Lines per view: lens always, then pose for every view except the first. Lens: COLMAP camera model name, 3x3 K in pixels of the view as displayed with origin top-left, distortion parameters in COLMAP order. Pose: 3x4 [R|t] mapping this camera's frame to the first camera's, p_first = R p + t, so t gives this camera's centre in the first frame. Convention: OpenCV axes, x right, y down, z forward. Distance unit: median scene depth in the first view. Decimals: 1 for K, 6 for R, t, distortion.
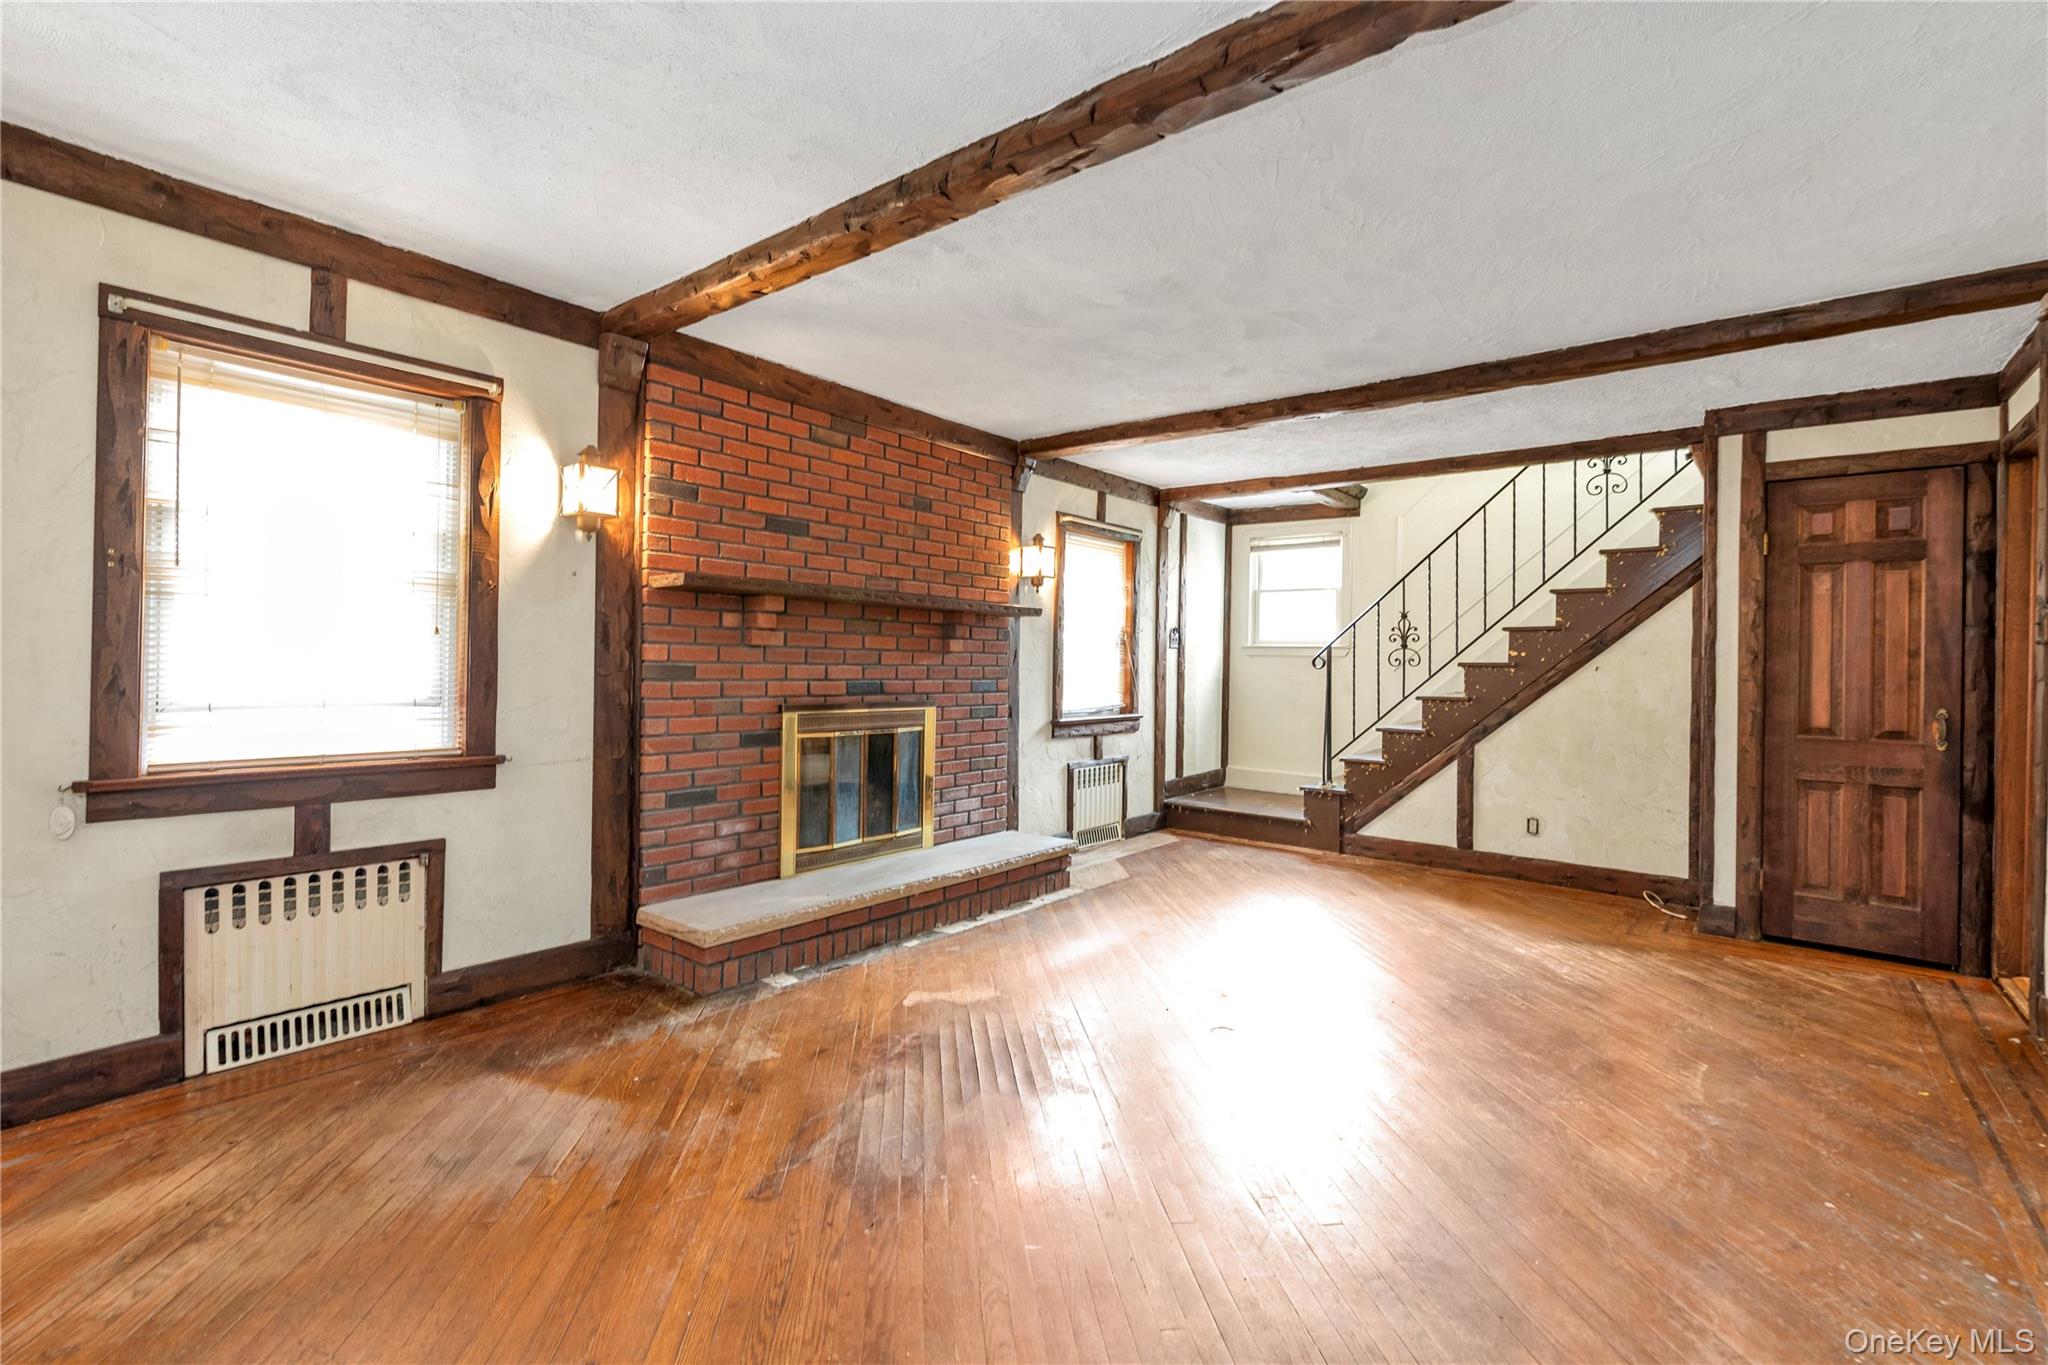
lens RADIAL K [[886.5, 0, 1009.4], [0, 886.5, 671.4], [0, 0, 1]] dist [-0.017312, -0.000004]
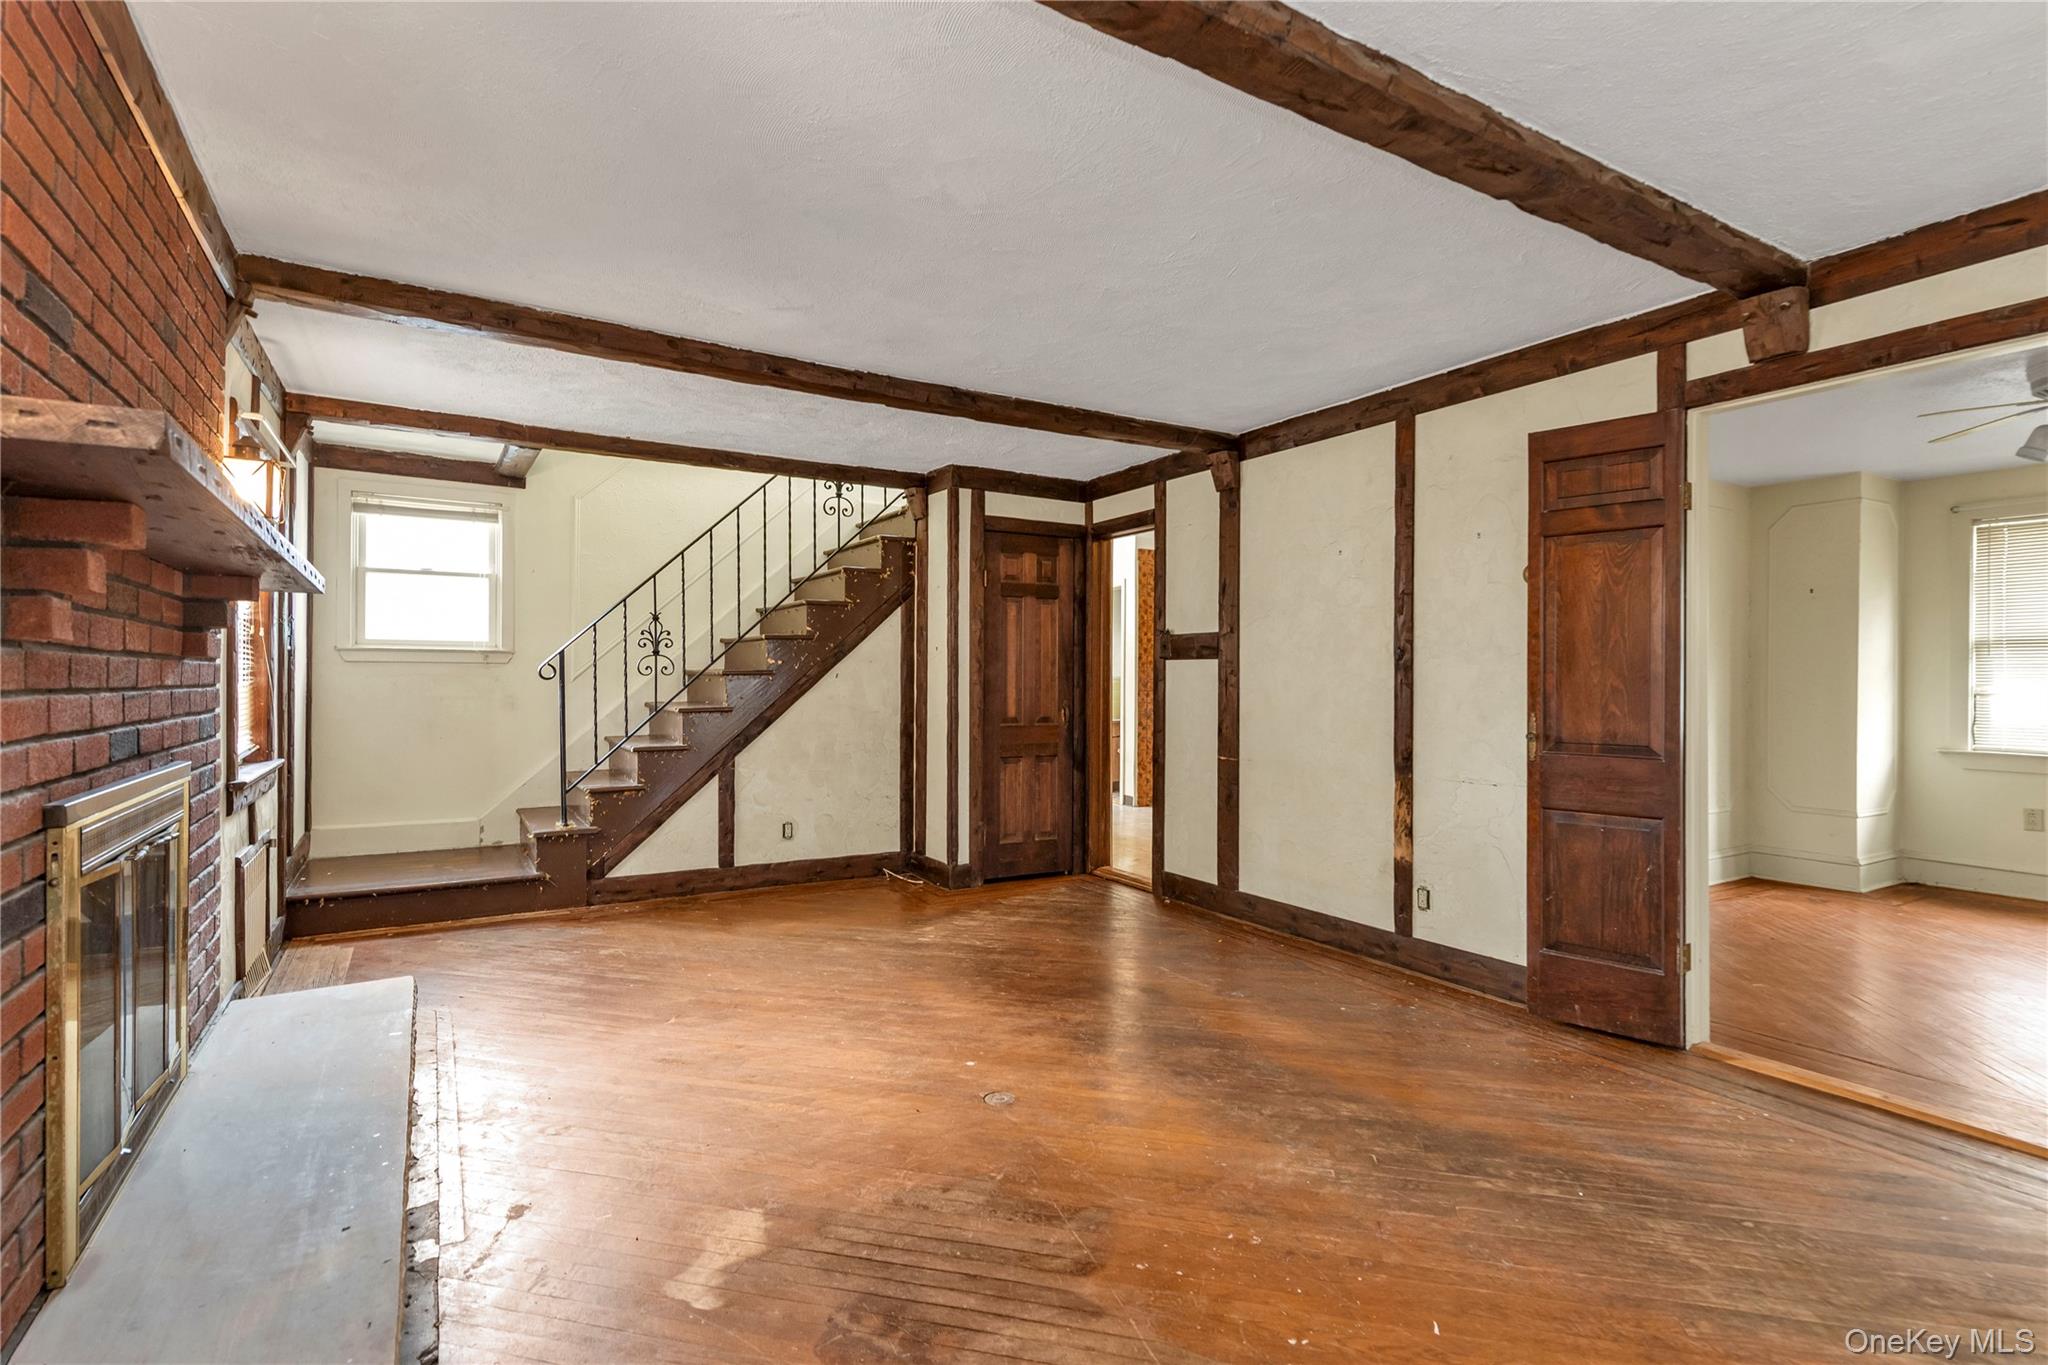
lens RADIAL K [[971.7, 0, 1009.0], [0, 971.7, 681.6], [0, 0, 1]] dist [0.002338, 0.000324]
pose [[0.344533, -0.019956, 0.938562, -0.382551], [0.012250, 0.999784, 0.016760, -0.012908], [-0.938694, 0.005723, 0.344703, 0.381156]]
